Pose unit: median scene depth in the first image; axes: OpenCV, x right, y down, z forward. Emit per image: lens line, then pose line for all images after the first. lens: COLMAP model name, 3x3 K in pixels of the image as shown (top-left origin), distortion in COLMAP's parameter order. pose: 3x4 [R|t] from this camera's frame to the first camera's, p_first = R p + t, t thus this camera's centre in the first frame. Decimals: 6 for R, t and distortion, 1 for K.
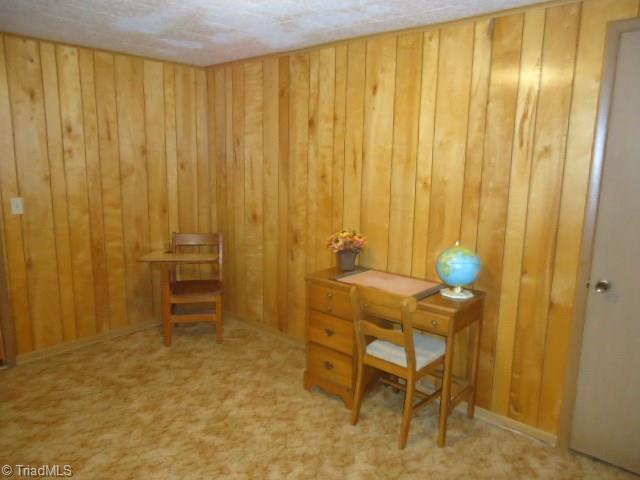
lens RADIAL K [[463.6, 0, 321.3], [0, 463.6, 234.4], [0, 0, 1]] dist [-0.010726, 0.007741]
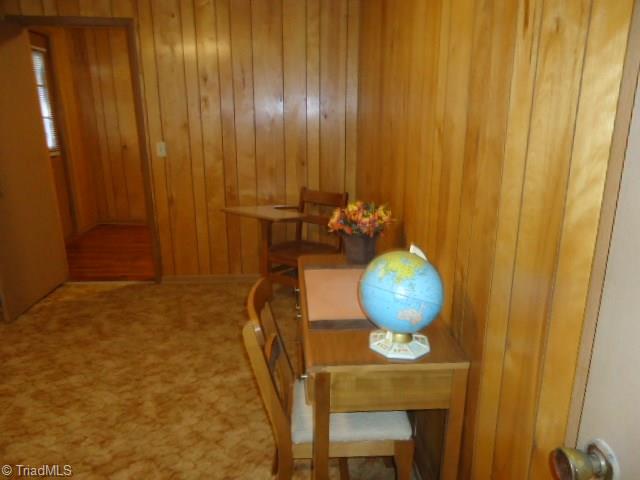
lens RADIAL K [[463.6, 0, 321.3], [0, 463.6, 234.4], [0, 0, 1]] dist [-0.010726, 0.007741]
pose [[0.699593, 0.163968, -0.695474, 0.473396], [-0.105343, 0.986347, 0.126578, -0.041444], [0.706734, -0.015290, 0.707314, 0.471803]]
